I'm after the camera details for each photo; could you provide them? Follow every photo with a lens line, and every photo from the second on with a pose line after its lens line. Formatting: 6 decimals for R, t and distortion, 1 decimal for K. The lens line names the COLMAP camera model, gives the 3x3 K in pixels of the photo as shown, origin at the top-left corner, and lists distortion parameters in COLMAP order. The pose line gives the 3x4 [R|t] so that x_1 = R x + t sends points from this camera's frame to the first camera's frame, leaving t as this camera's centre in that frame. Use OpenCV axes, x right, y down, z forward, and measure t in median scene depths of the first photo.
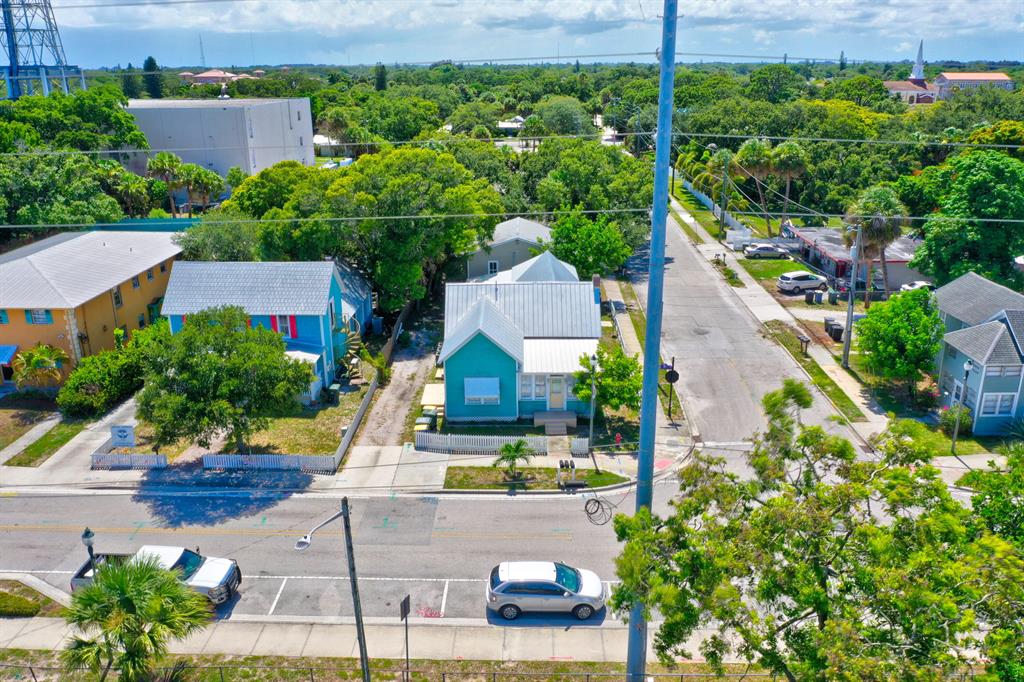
lens RADIAL K [[794.5, 0, 512.0], [0, 794.5, 341.0], [0, 0, 1]] dist [-0.014660, -0.008477]
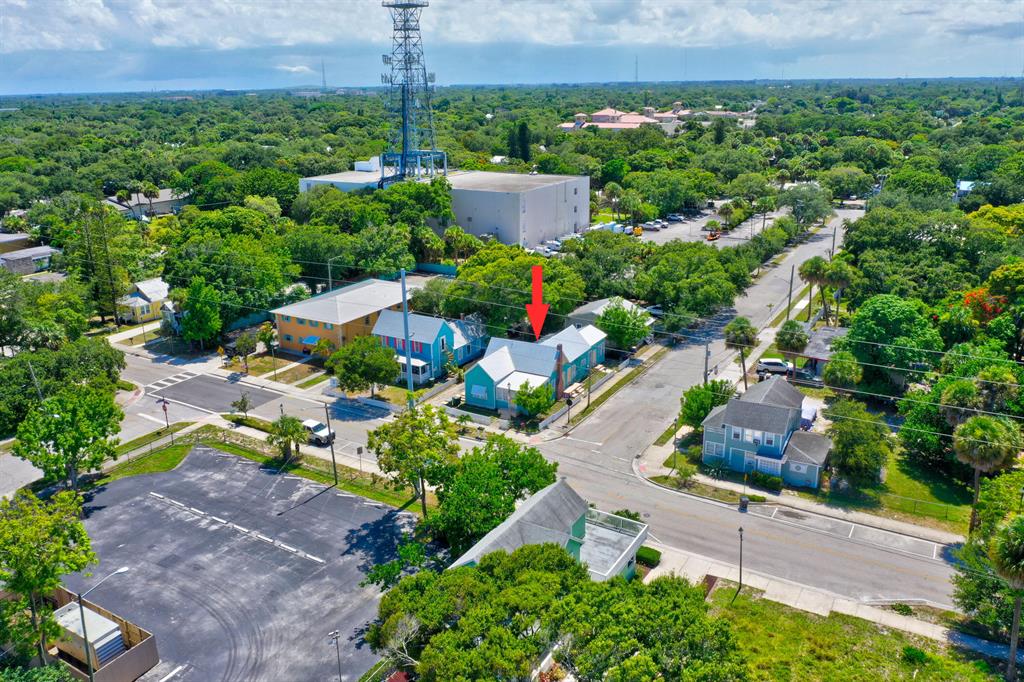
lens RADIAL K [[784.1, 0, 514.7], [0, 784.1, 357.7], [0, 0, 1]] dist [-0.005741, -0.002351]
pose [[0.873004, 0.154690, -0.462532, 0.819644], [-0.151376, 0.987472, 0.044537, -0.110302], [0.463627, 0.031135, 0.885483, -0.653235]]
